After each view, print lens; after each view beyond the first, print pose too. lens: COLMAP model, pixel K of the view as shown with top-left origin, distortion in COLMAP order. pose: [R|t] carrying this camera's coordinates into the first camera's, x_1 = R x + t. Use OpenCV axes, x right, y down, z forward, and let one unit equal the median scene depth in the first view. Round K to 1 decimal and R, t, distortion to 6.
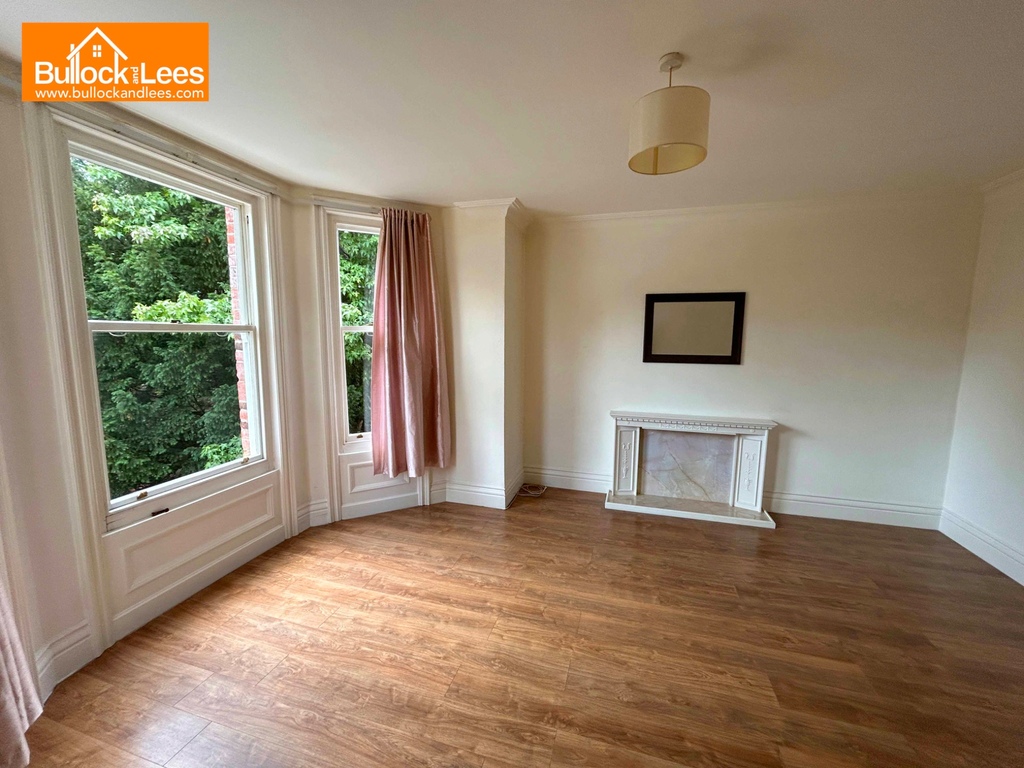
lens RADIAL K [[413.2, 0, 511.6], [0, 413.2, 385.4], [0, 0, 1]] dist [0.000162, 0.000296]
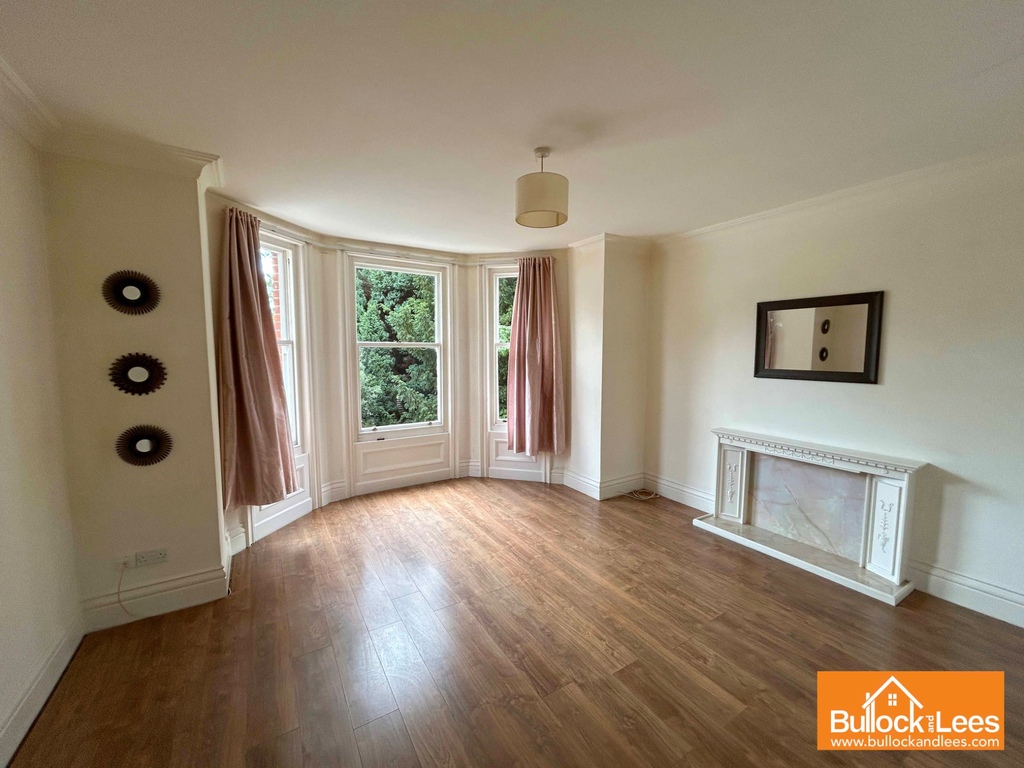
lens RADIAL K [[413.2, 0, 511.6], [0, 413.2, 385.4], [0, 0, 1]] dist [0.000162, 0.000296]
pose [[0.741305, 0.052942, -0.669077, 0.605933], [-0.081743, 0.996585, -0.011711, 0.018181], [0.666172, 0.063373, 0.743101, -0.032962]]
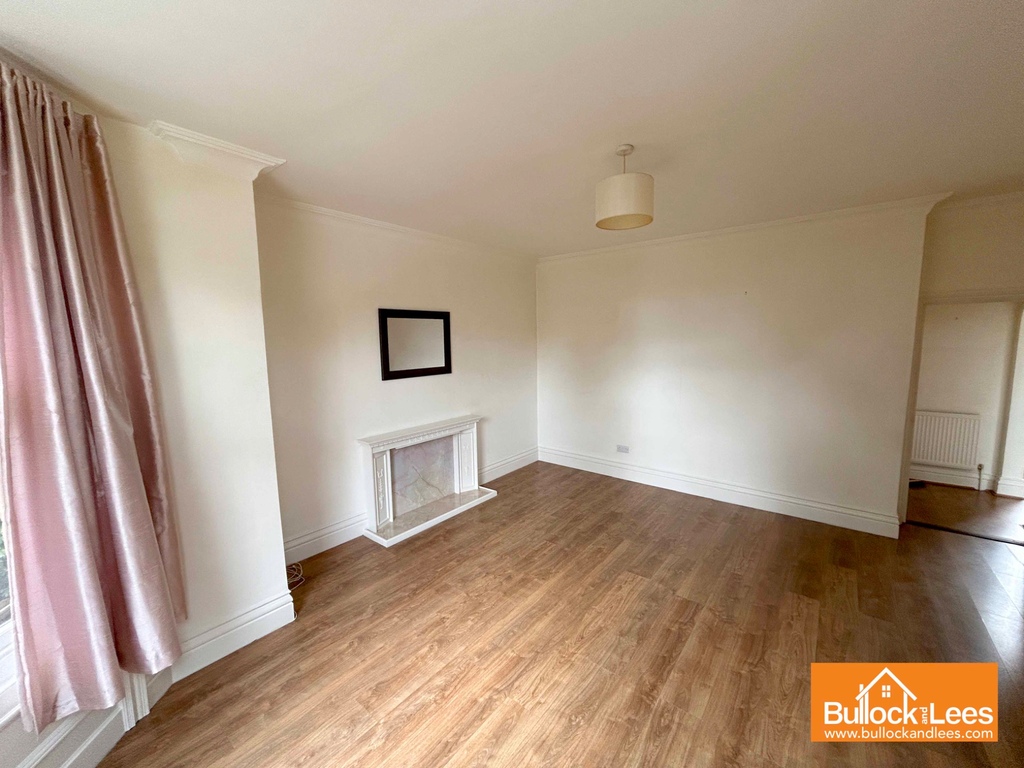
lens RADIAL K [[413.2, 0, 511.6], [0, 413.2, 385.4], [0, 0, 1]] dist [0.000162, 0.000296]
pose [[0.380726, -0.122028, 0.916601, -0.494971], [0.136348, 0.987827, 0.074875, -0.086451], [-0.914580, 0.096470, 0.392730, 0.413610]]
